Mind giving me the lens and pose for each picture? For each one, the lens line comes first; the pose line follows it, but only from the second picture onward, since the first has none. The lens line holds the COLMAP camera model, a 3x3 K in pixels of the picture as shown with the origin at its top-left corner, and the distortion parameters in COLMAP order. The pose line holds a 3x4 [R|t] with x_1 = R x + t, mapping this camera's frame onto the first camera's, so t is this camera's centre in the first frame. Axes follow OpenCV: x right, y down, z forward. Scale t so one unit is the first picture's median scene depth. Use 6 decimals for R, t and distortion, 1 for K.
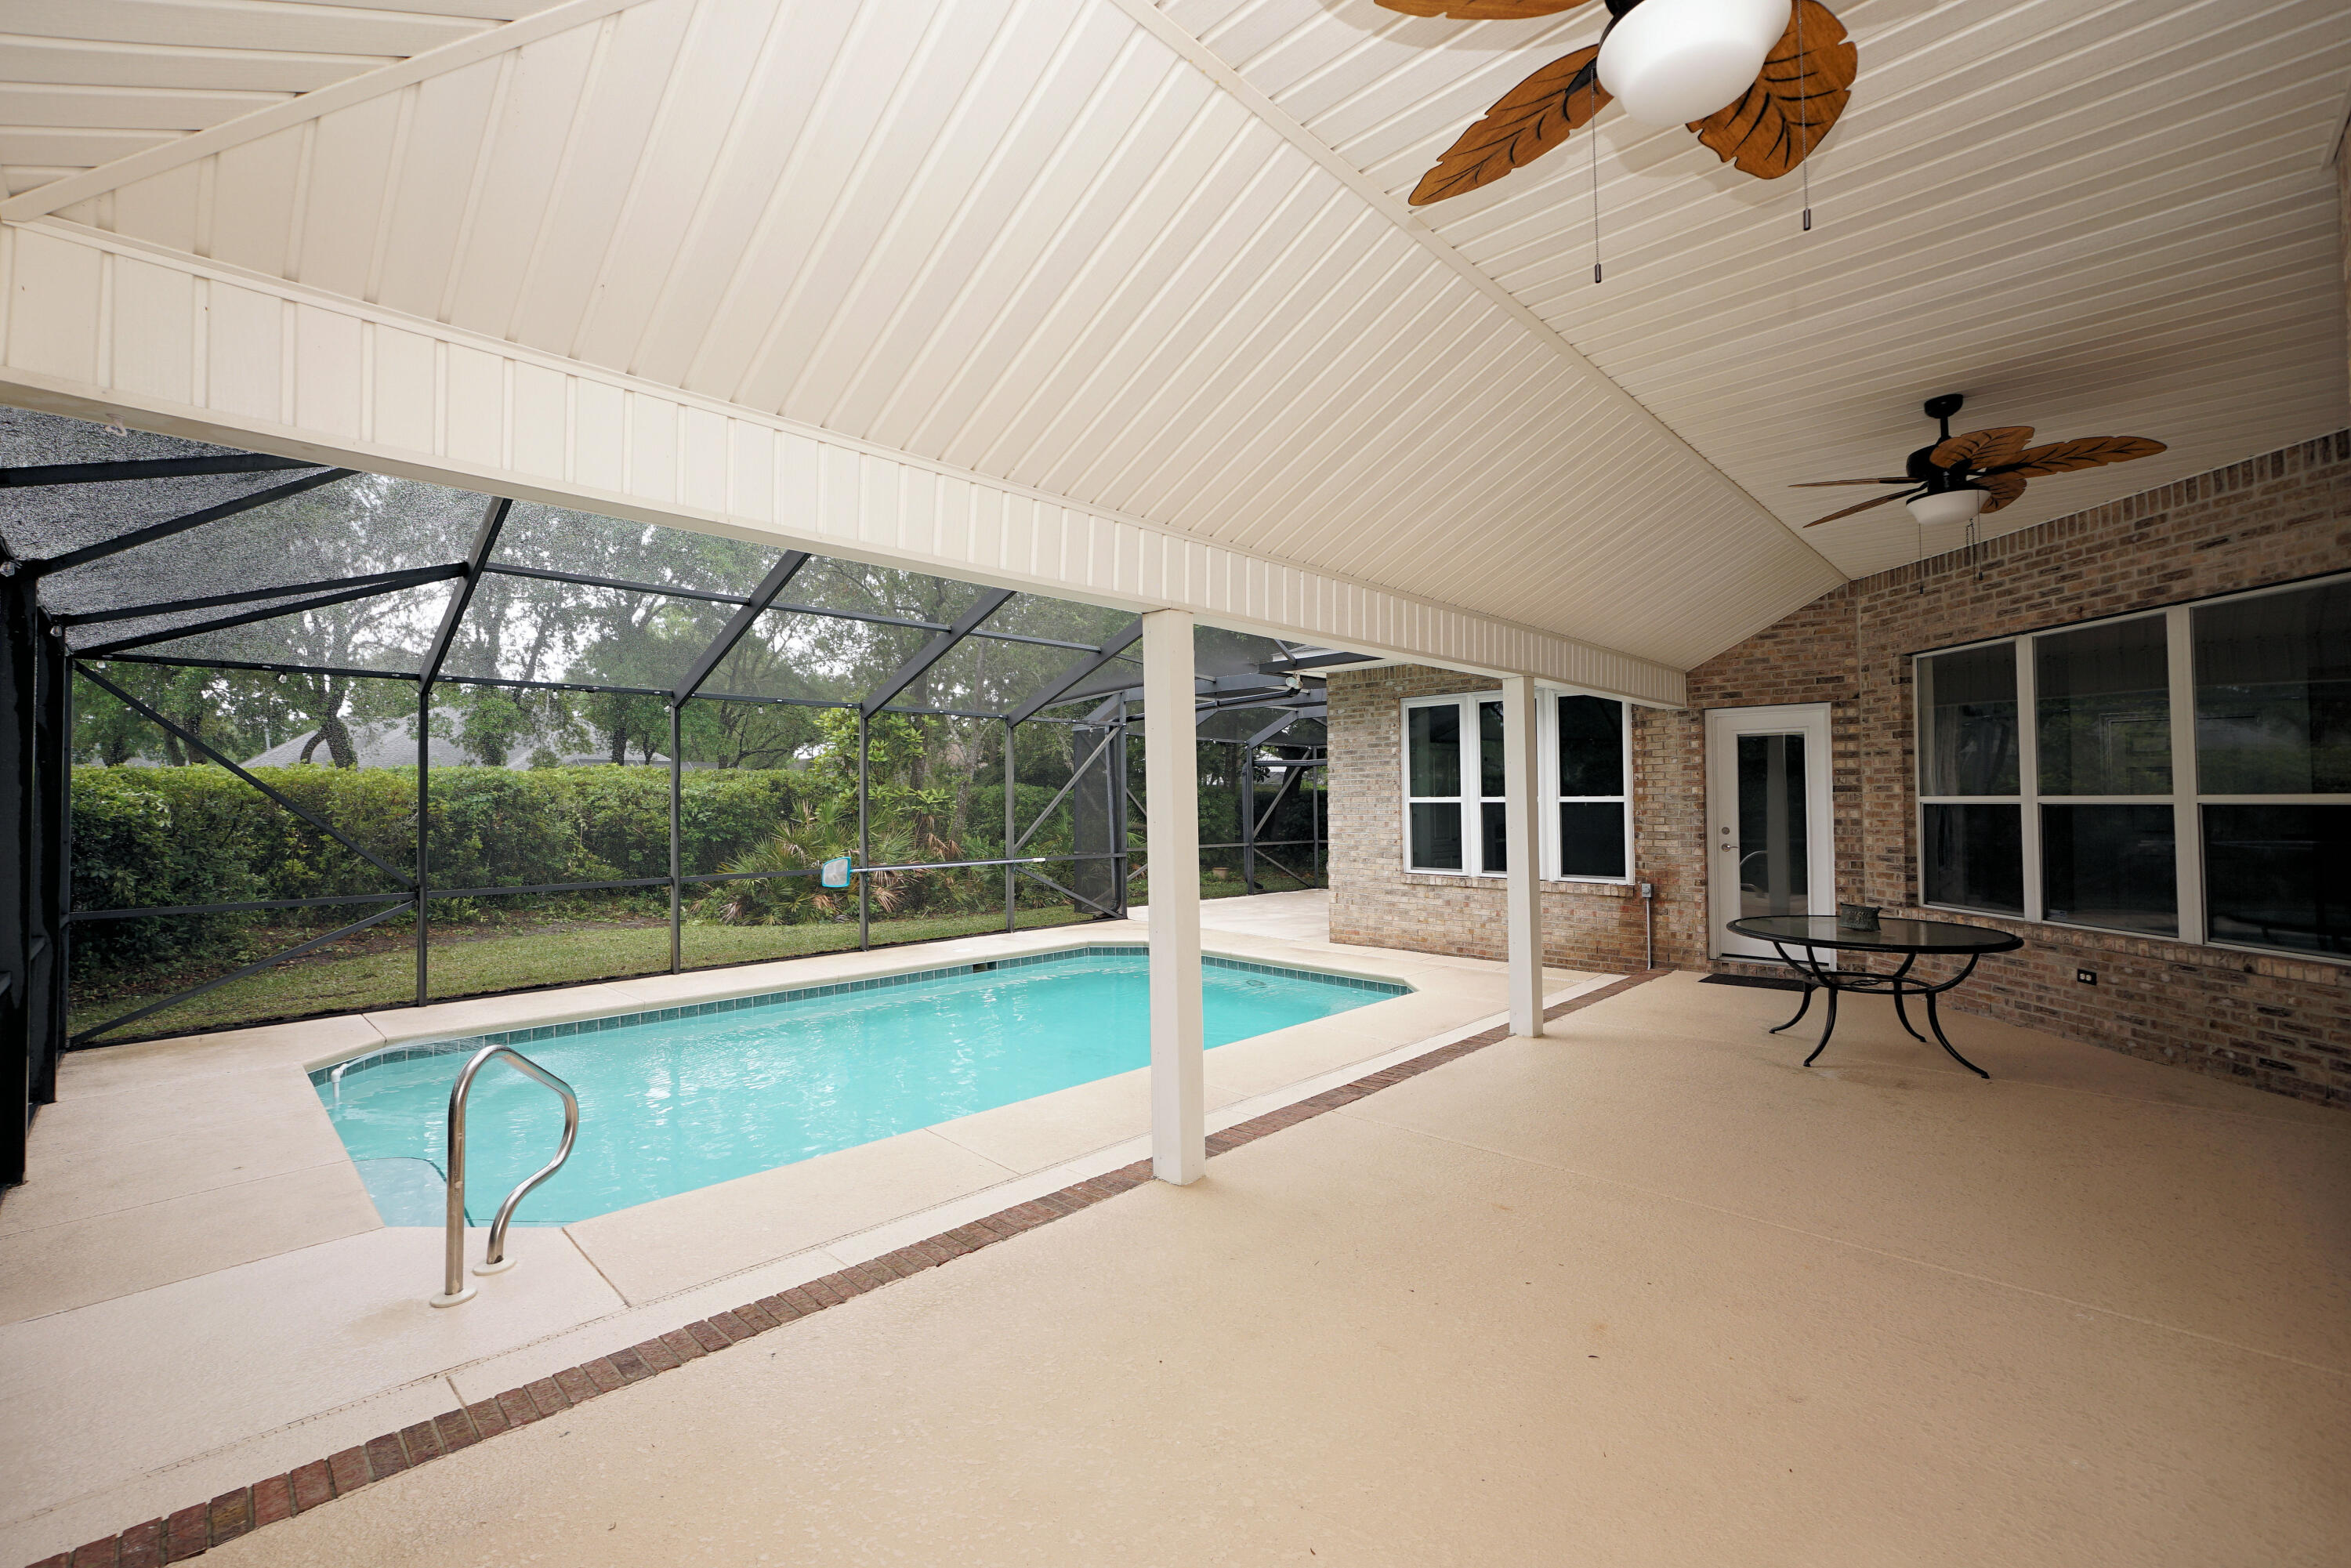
lens RADIAL K [[986.3, 0, 1166.3], [0, 986.3, 776.5], [0, 0, 1]] dist [-0.014764, 0.002952]
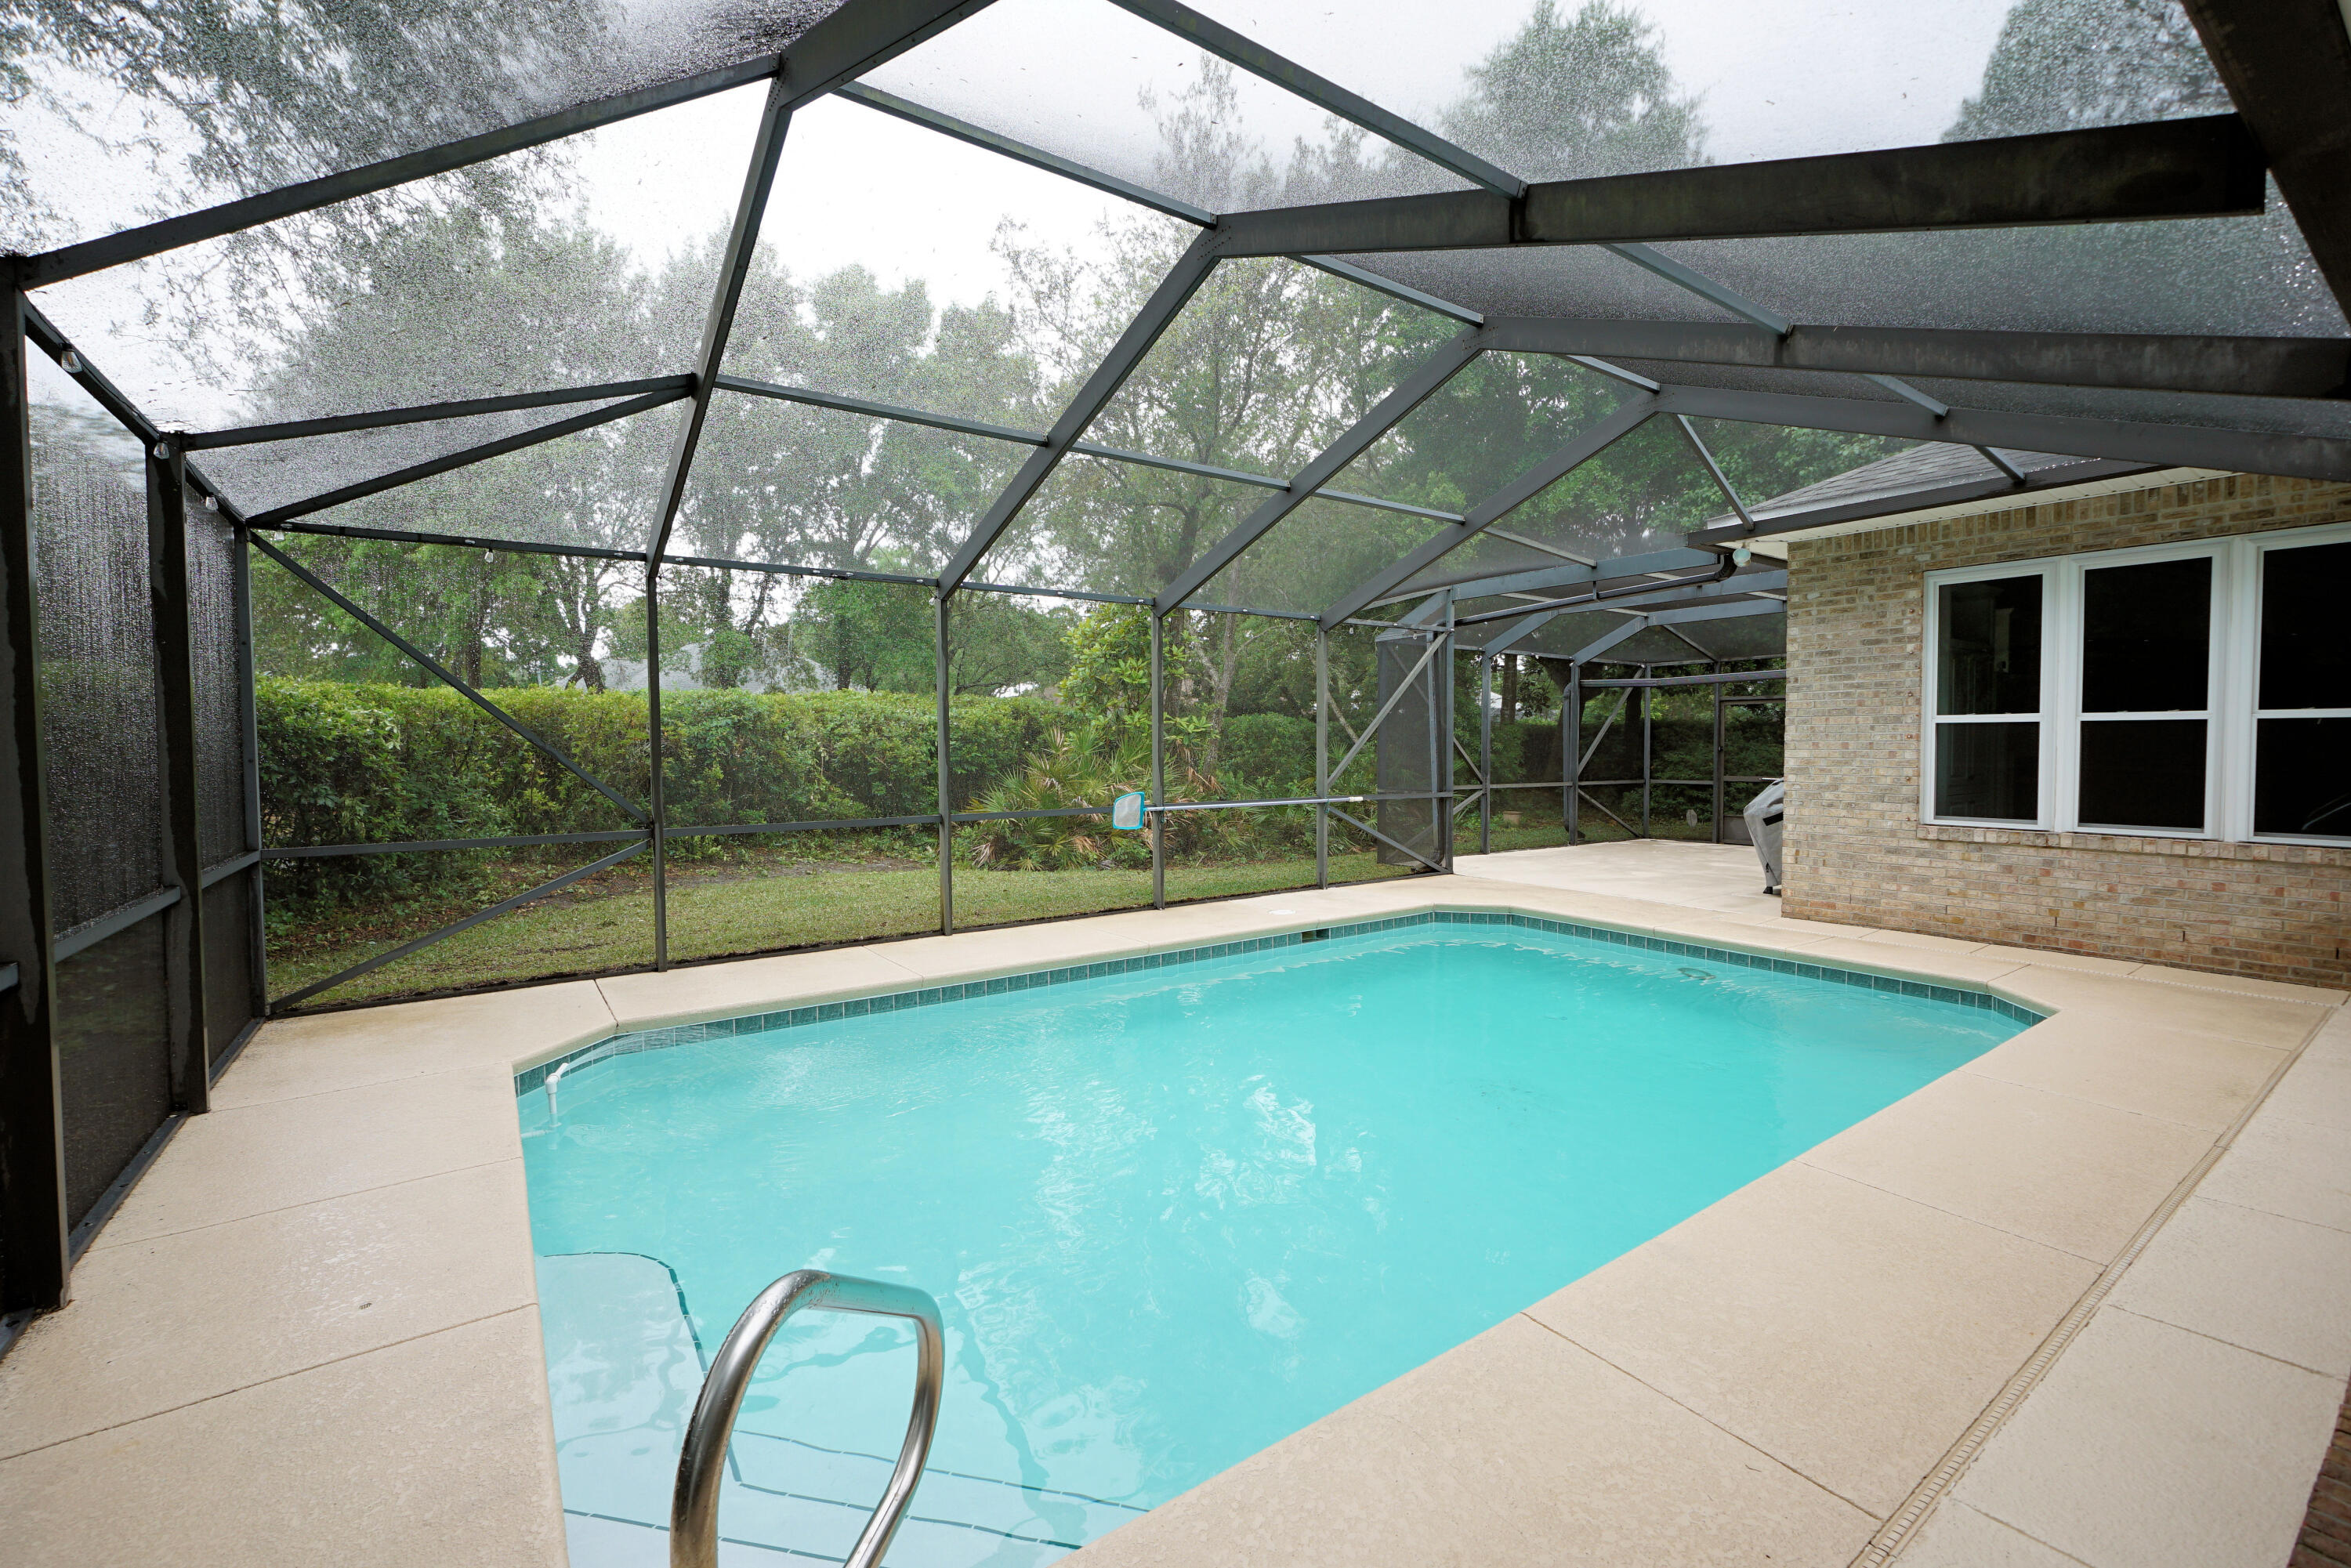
lens RADIAL K [[986.3, 0, 1166.3], [0, 986.3, 776.5], [0, 0, 1]] dist [-0.014764, 0.002952]
pose [[0.983169, 0.008648, -0.182493, -0.157133], [0.002332, 0.998204, 0.059866, 0.021320], [0.182682, -0.059284, 0.981383, 0.221881]]
